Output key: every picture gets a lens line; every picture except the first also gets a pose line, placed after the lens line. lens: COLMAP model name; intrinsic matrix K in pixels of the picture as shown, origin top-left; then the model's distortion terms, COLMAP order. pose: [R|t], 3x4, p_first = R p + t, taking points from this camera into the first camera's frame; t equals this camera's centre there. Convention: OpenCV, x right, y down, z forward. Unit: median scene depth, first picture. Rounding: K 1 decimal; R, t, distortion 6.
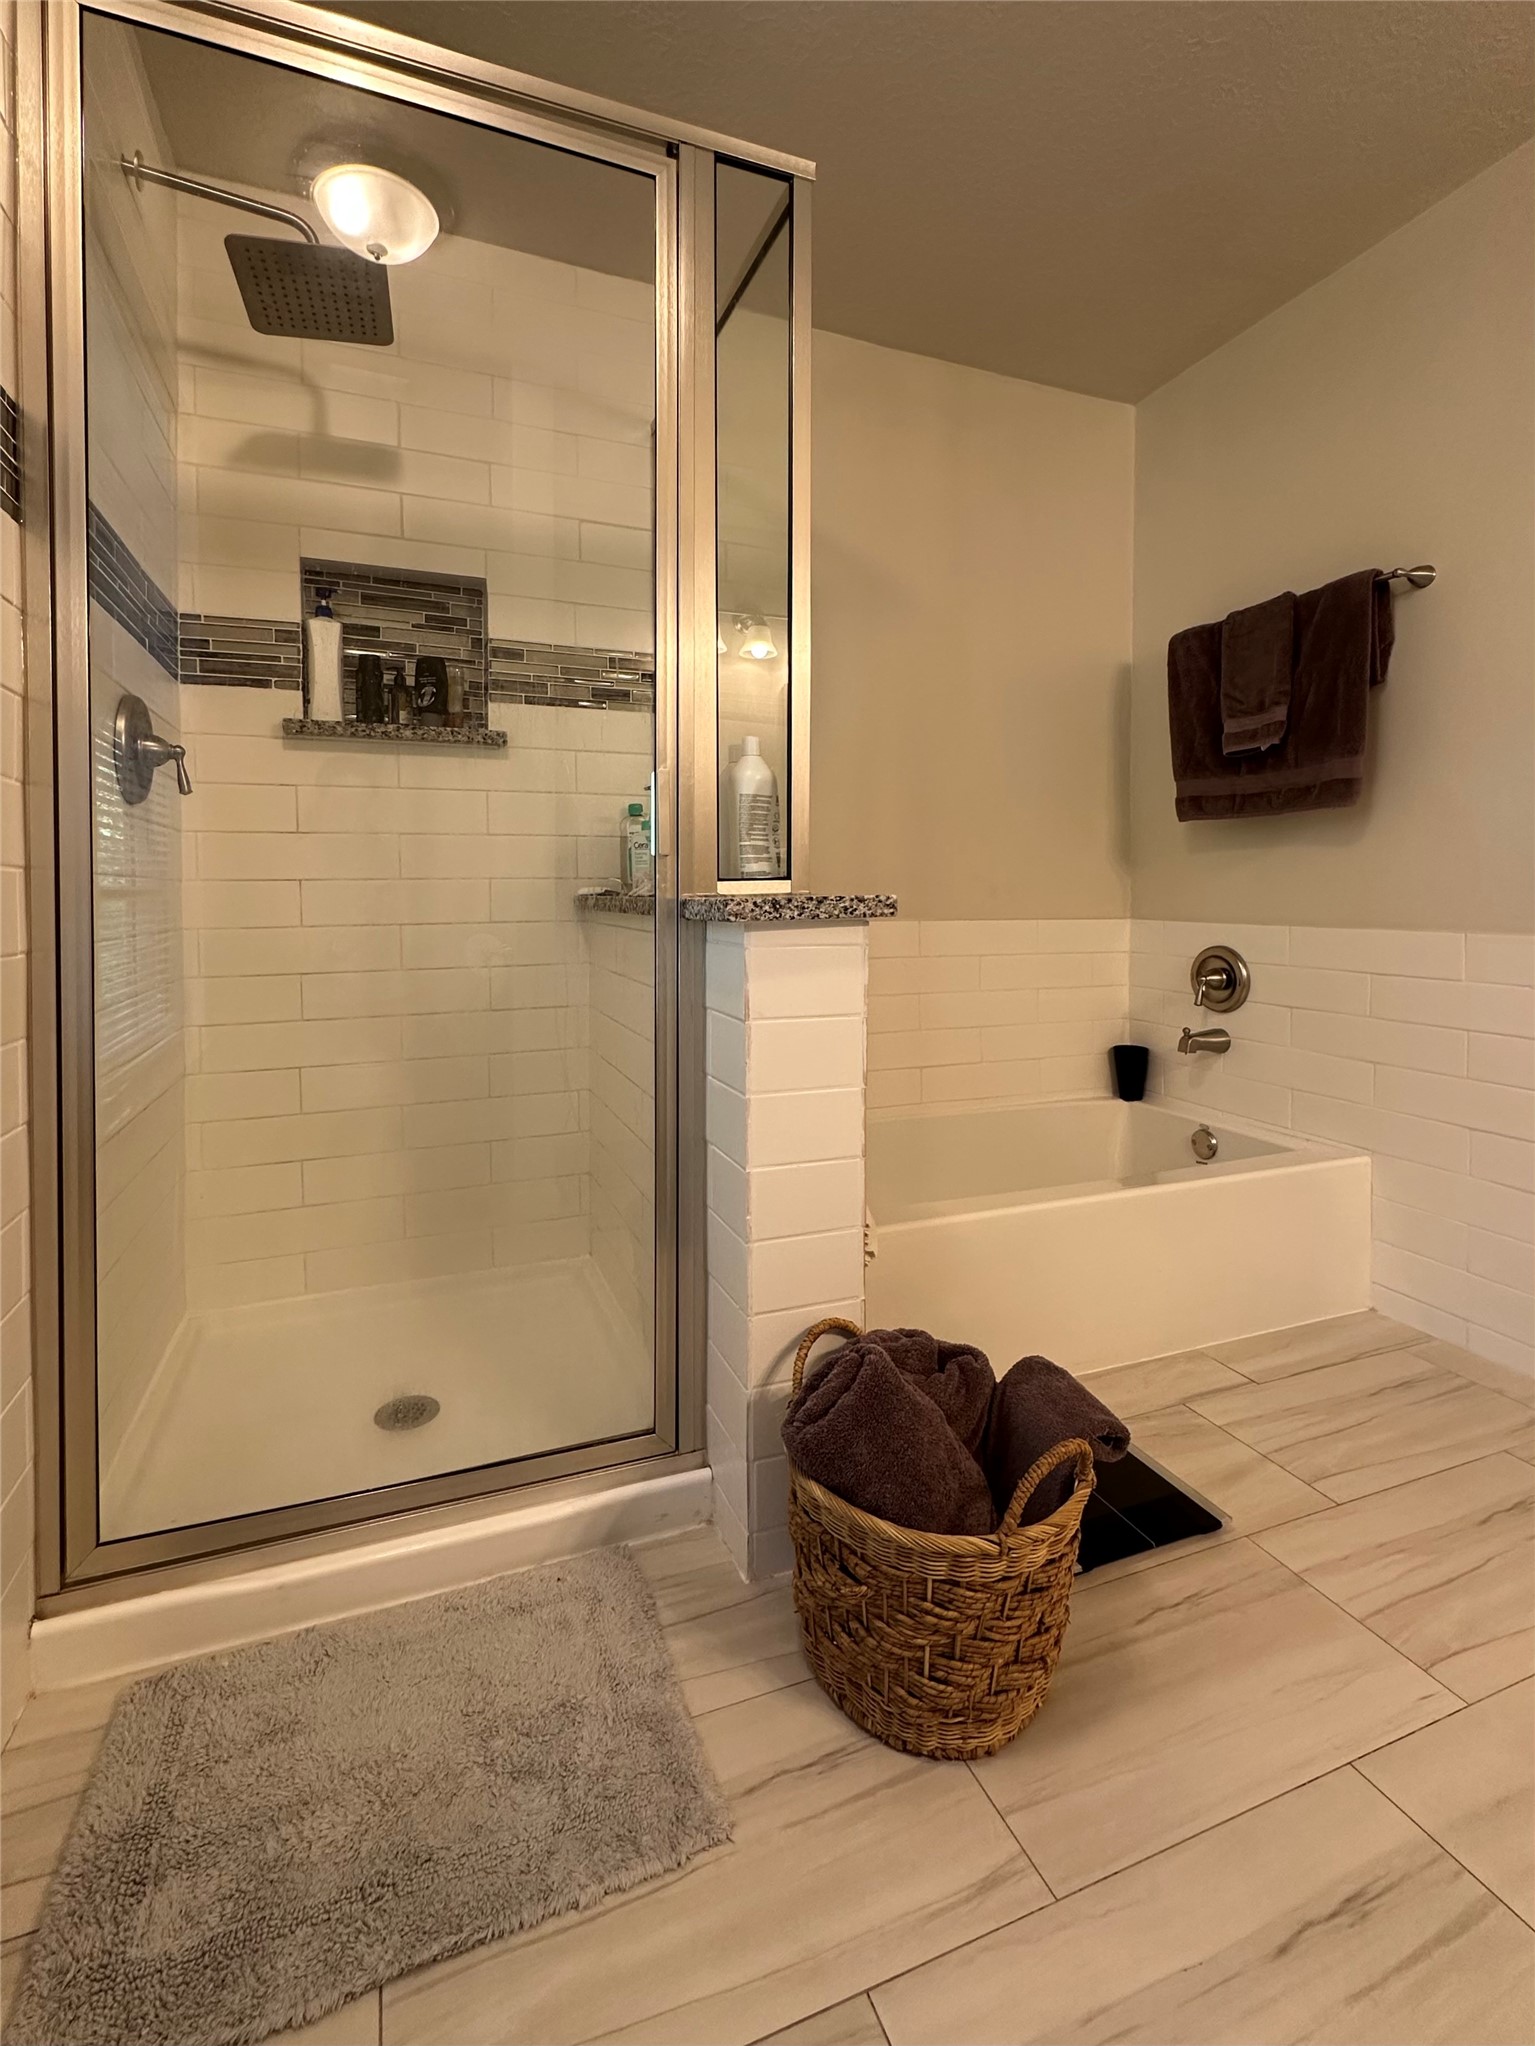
lens RADIAL K [[958.1, 0, 773.6], [0, 958.1, 942.4], [0, 0, 1]] dist [-0.002107, -0.000064]
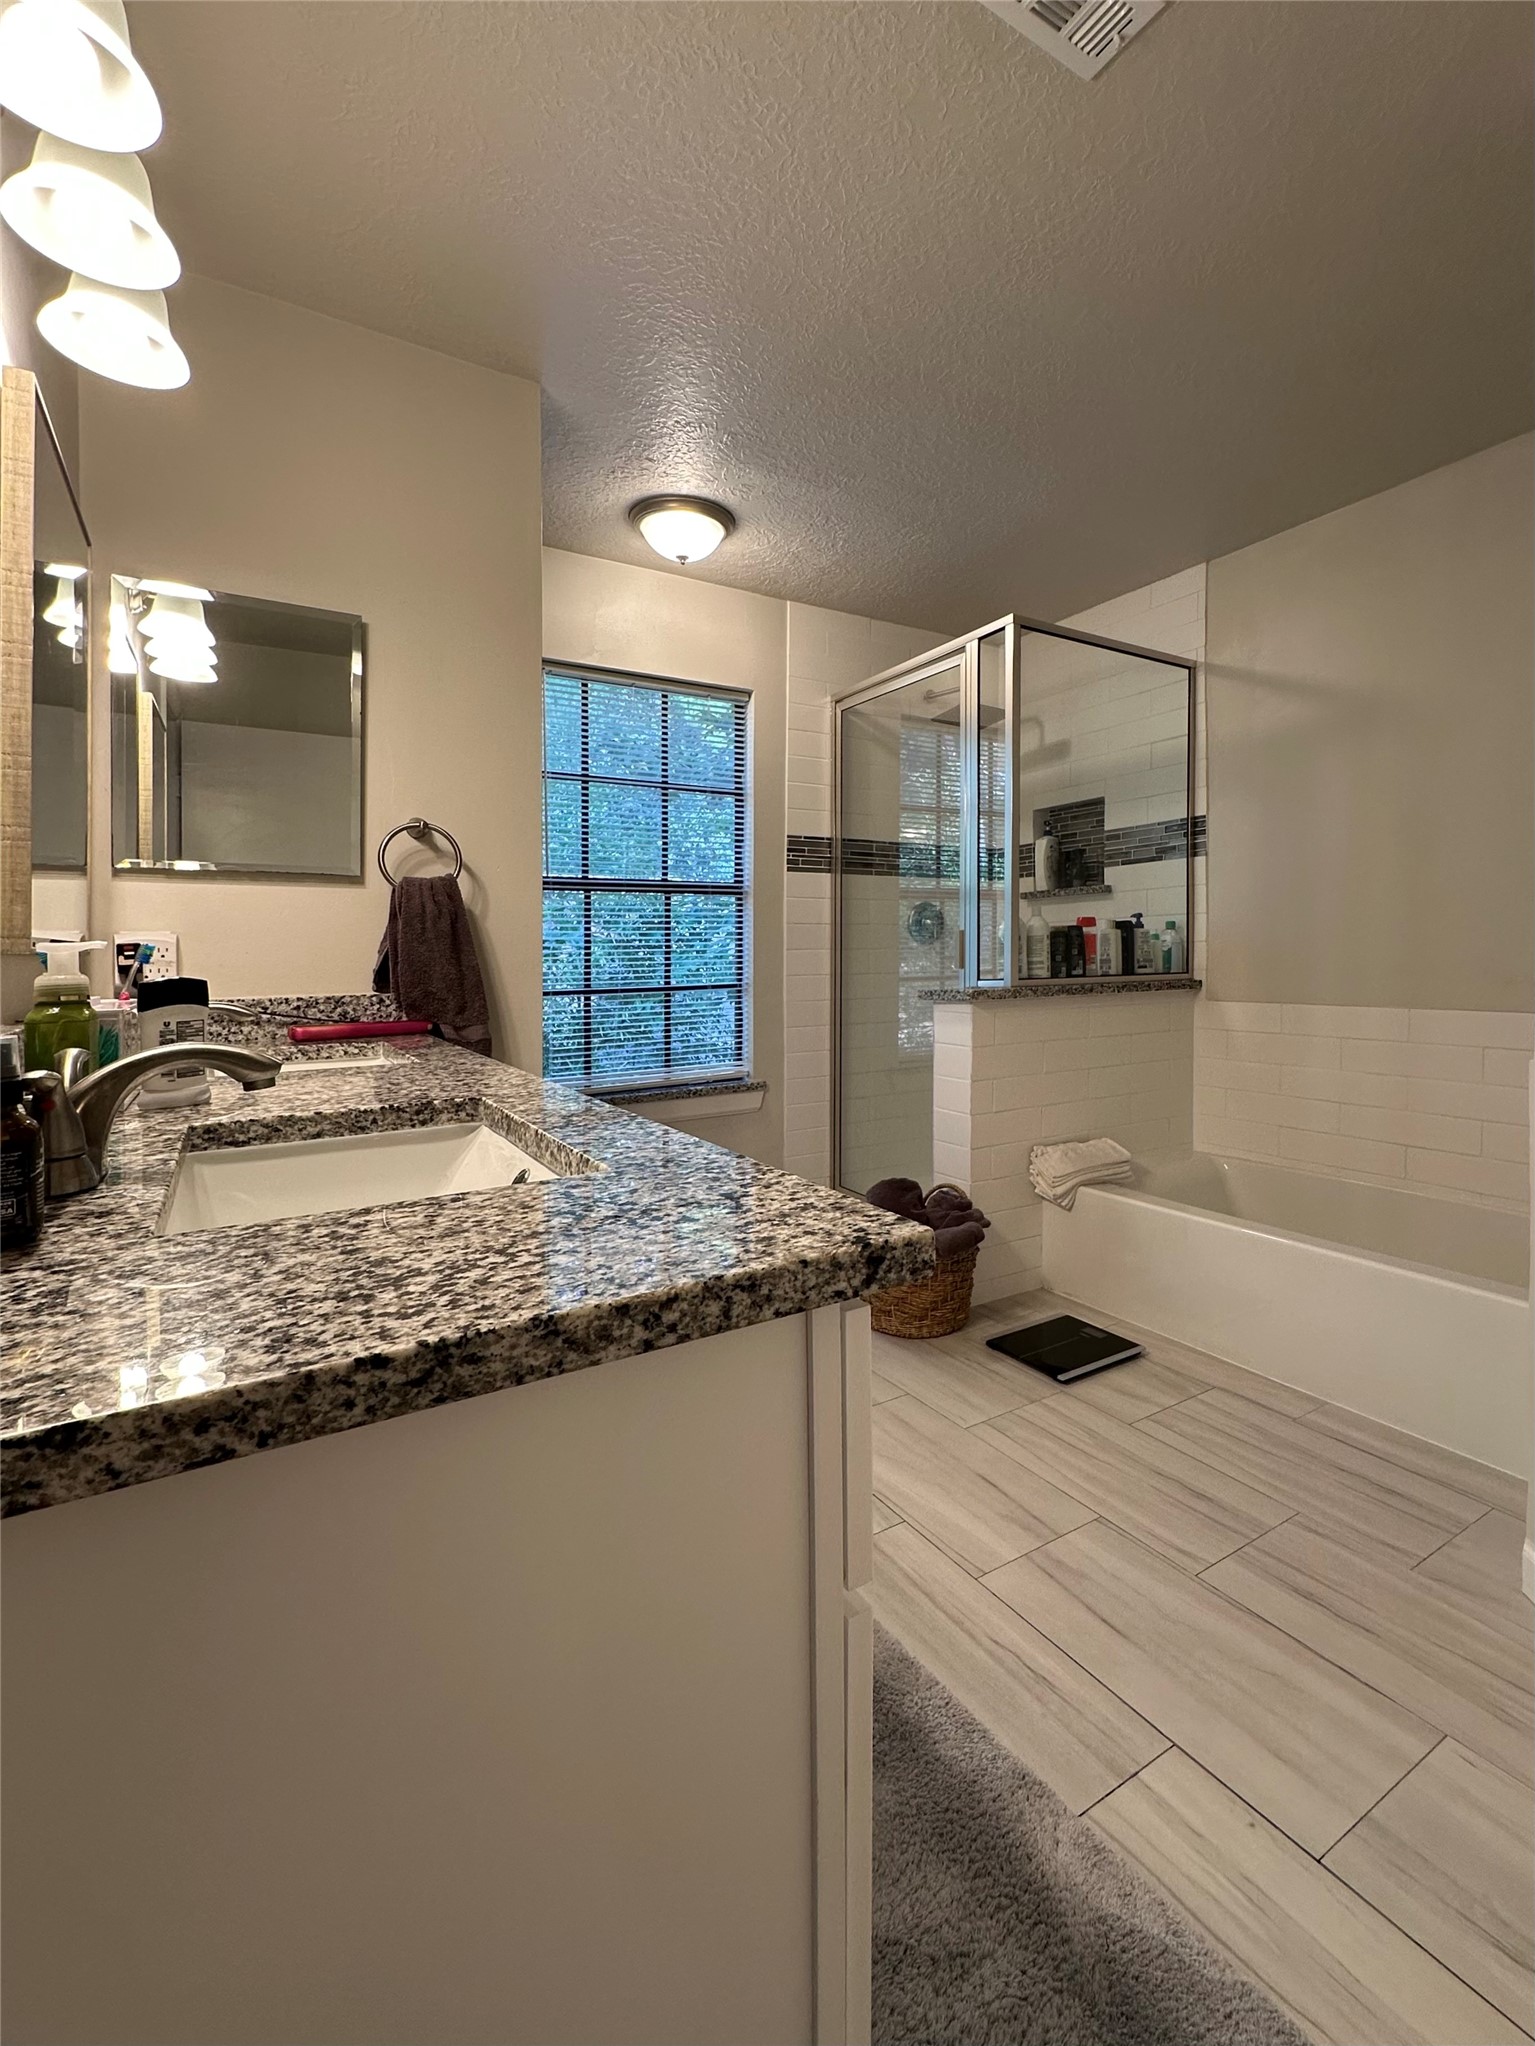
lens RADIAL K [[892.4, 0, 767.5], [0, 892.4, 1023.0], [0, 0, 1]] dist [0.001675, 0.000156]
pose [[0.149930, 0.066499, -0.986458, 1.282462], [-0.036507, 0.997427, 0.061690, -0.052910], [0.988022, 0.026763, 0.151972, 0.177090]]
